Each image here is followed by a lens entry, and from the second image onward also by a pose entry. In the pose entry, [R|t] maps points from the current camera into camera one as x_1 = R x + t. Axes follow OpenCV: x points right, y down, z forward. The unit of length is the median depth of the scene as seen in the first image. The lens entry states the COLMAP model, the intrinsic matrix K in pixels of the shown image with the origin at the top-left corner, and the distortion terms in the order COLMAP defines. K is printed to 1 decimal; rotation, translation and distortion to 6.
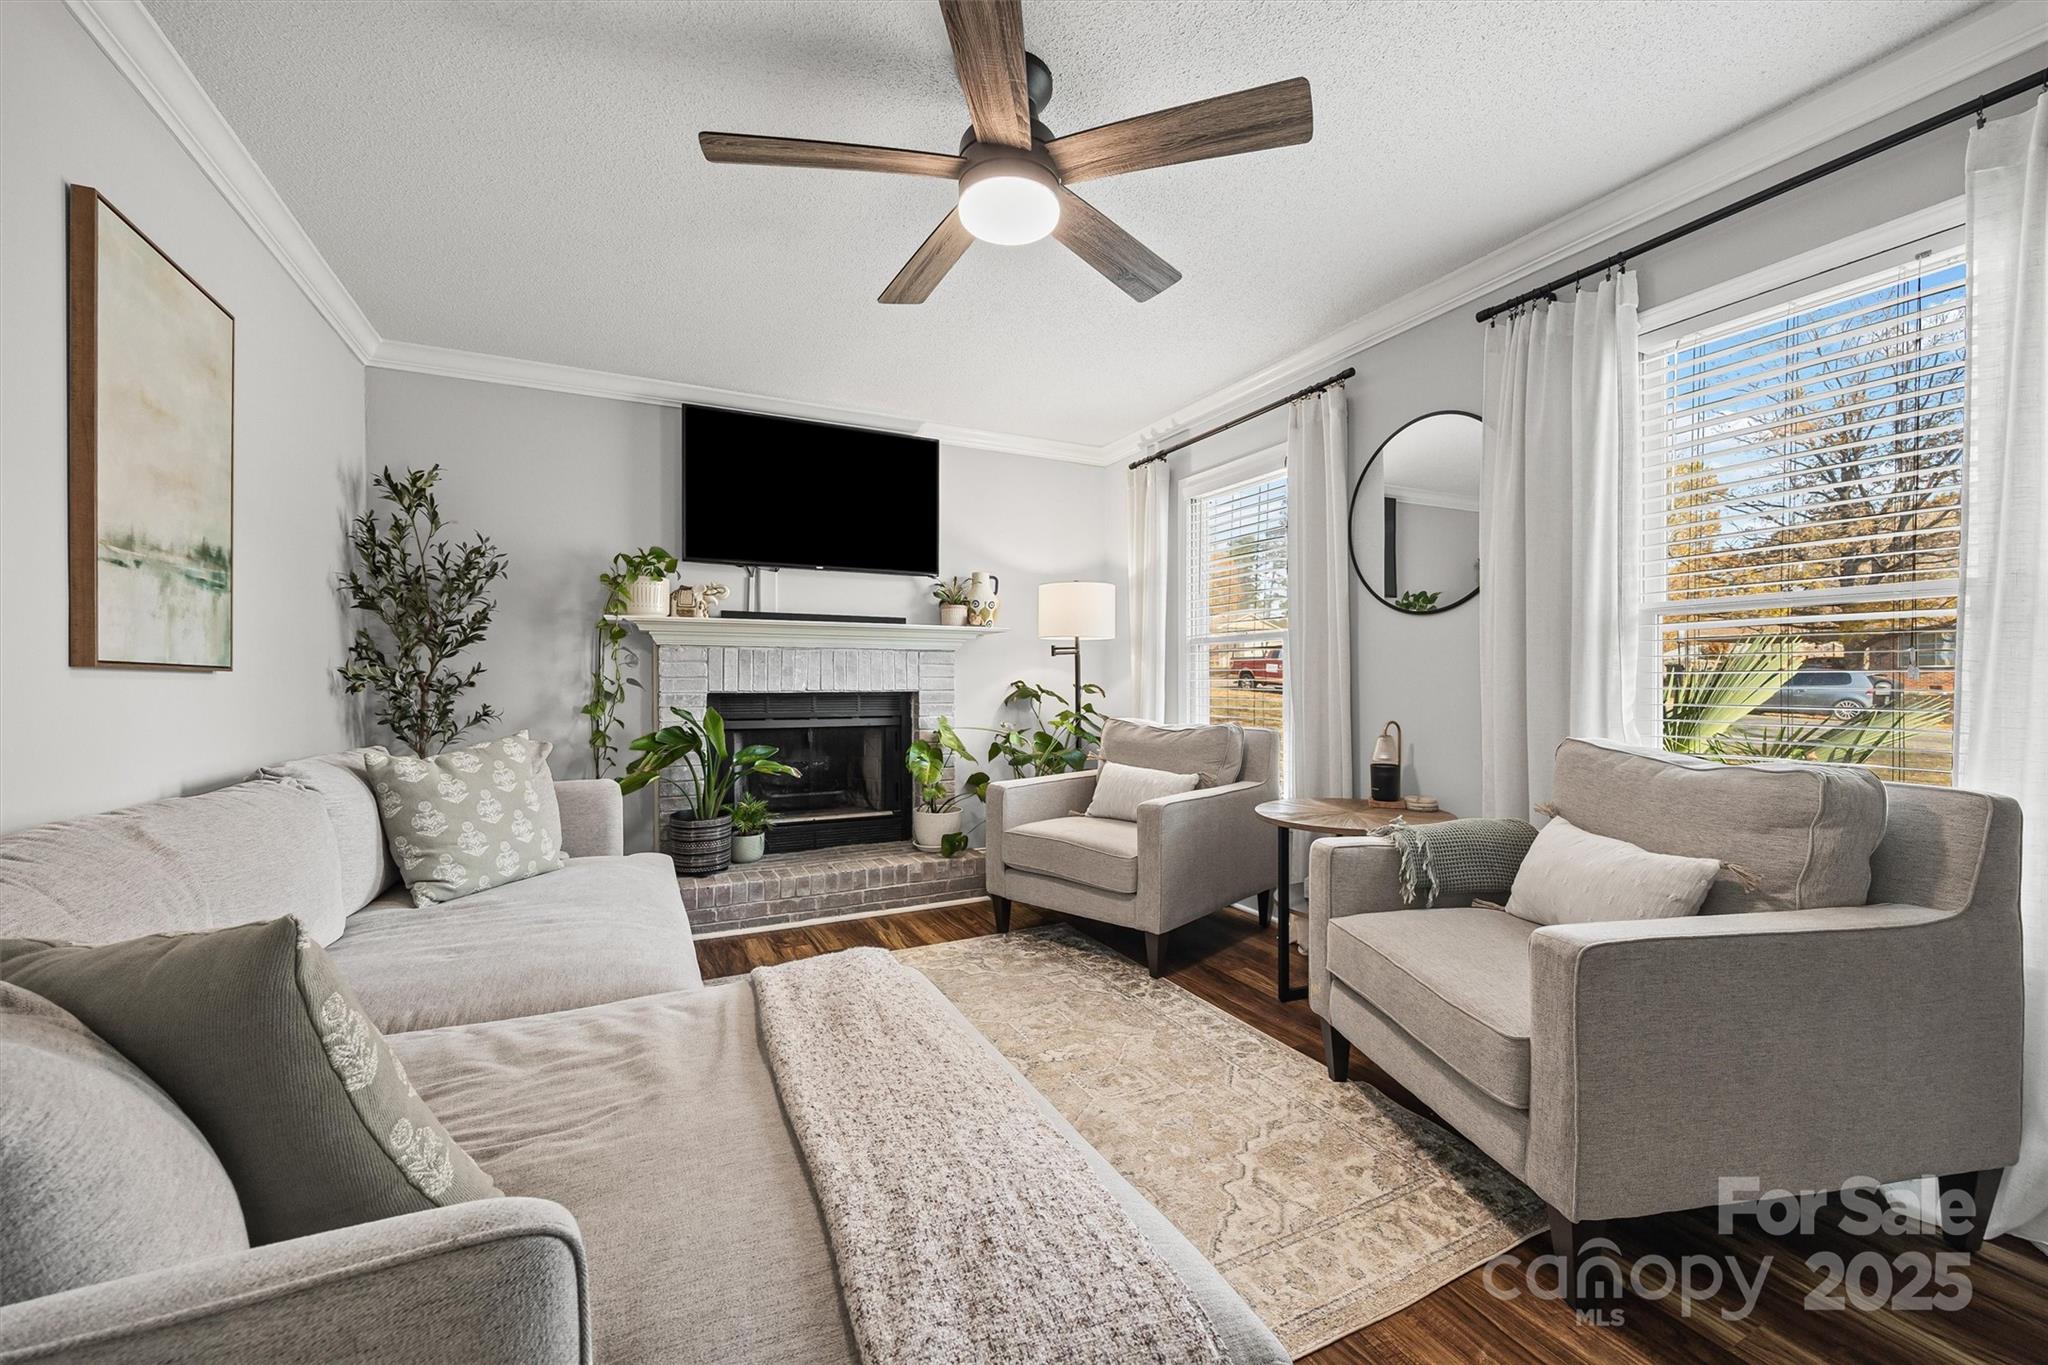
lens RADIAL K [[814.1, 0, 1042.0], [0, 814.1, 685.1], [0, 0, 1]] dist [-0.000814, 0.000040]
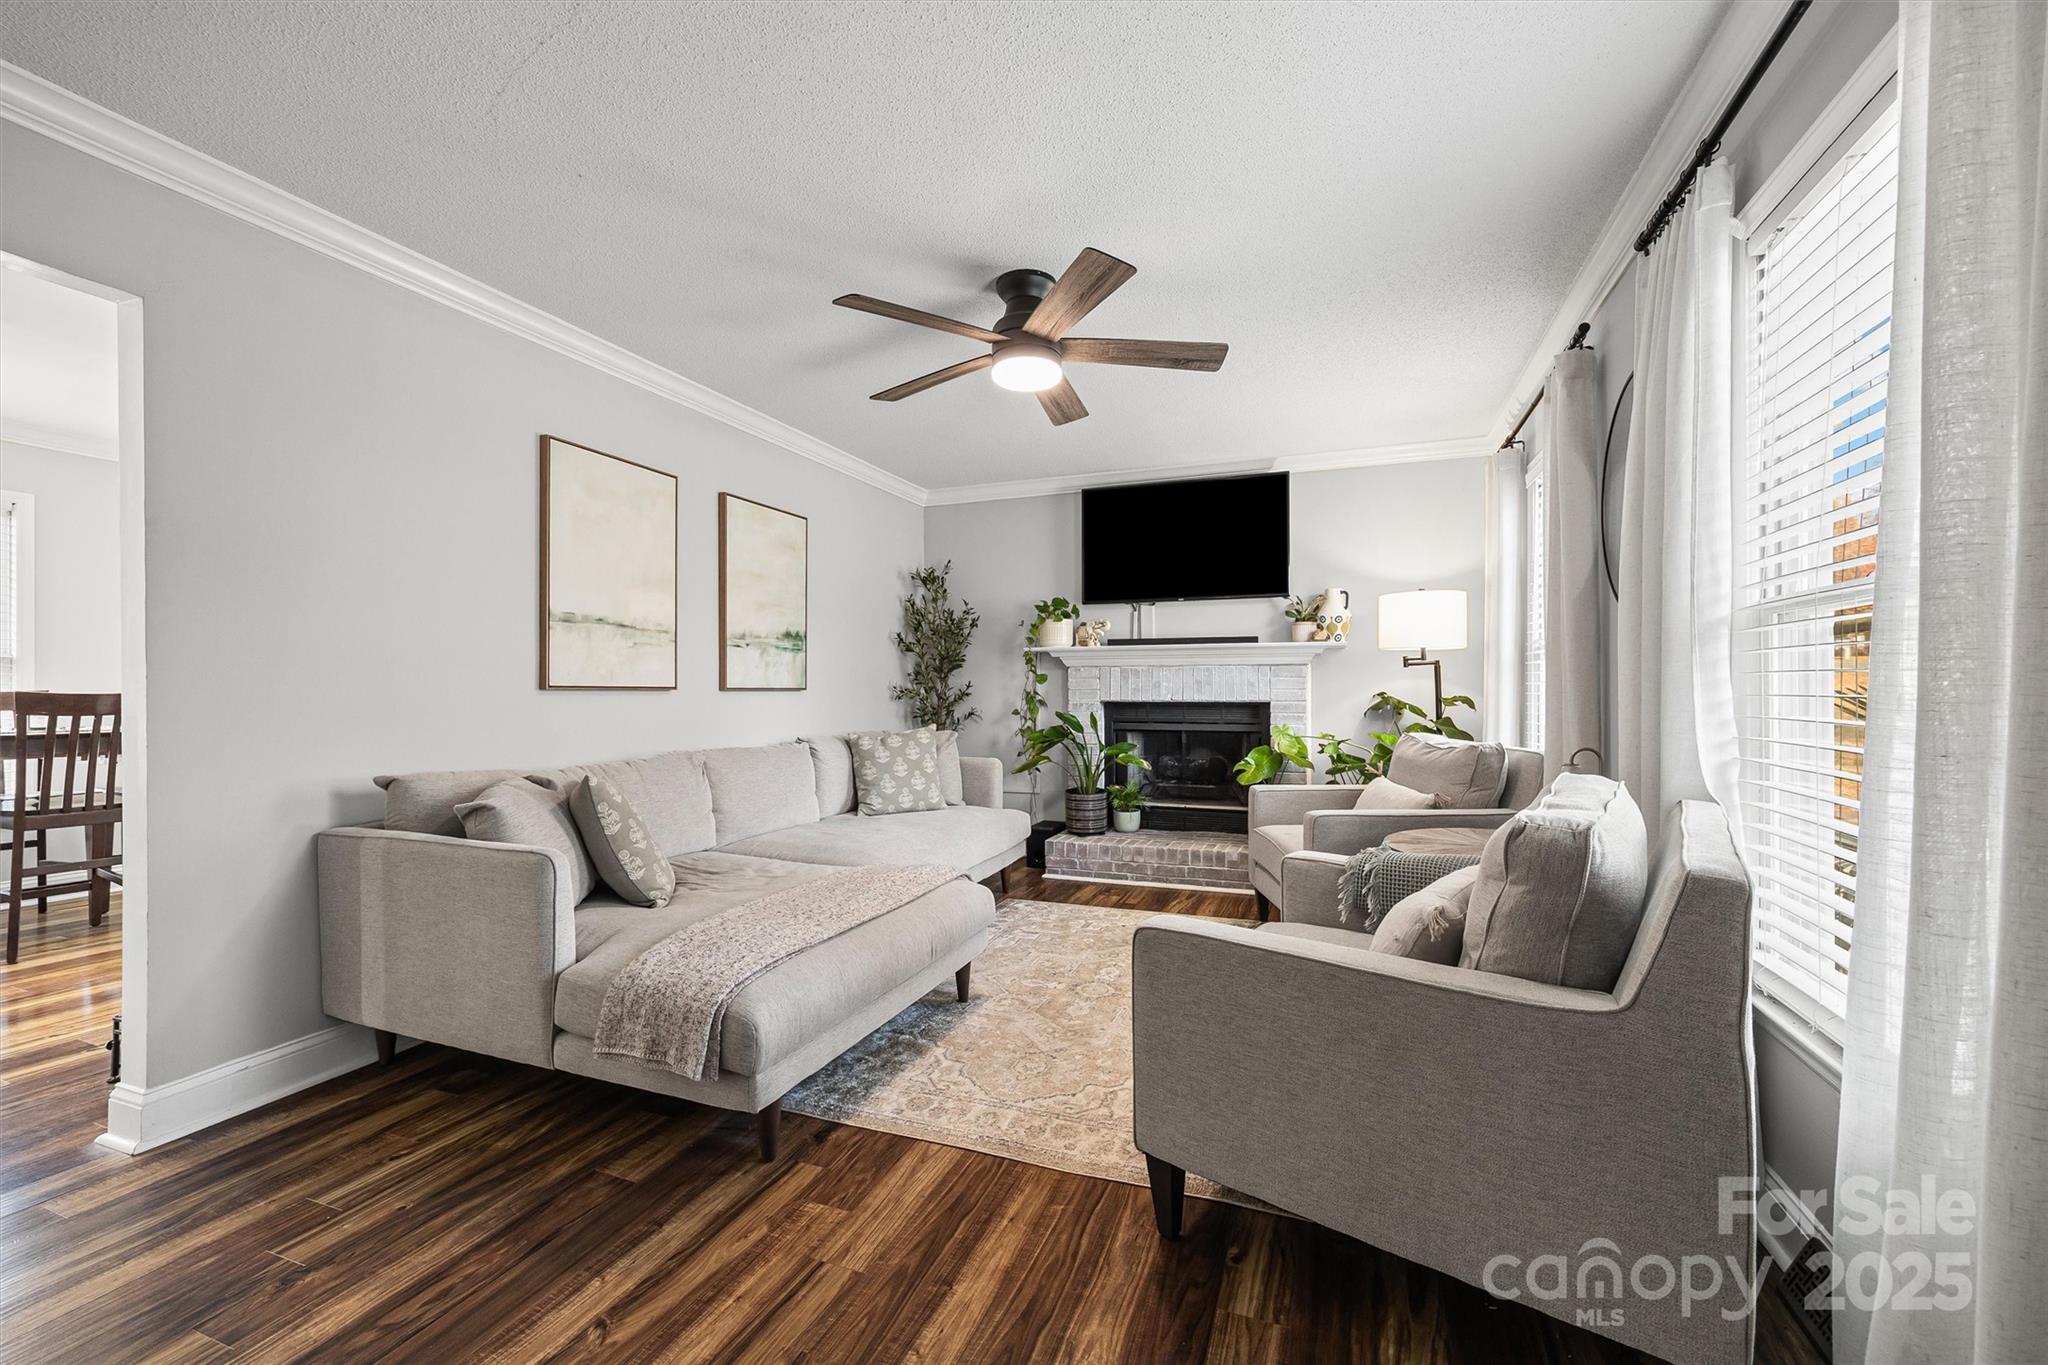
lens RADIAL K [[814.1, 0, 1042.0], [0, 814.1, 685.1], [0, 0, 1]] dist [-0.000814, 0.000040]
pose [[0.681938, -0.001462, -0.731408, 0.531813], [-0.000723, 0.999996, -0.002673, -0.014366], [0.731409, 0.002351, 0.681935, 0.018837]]
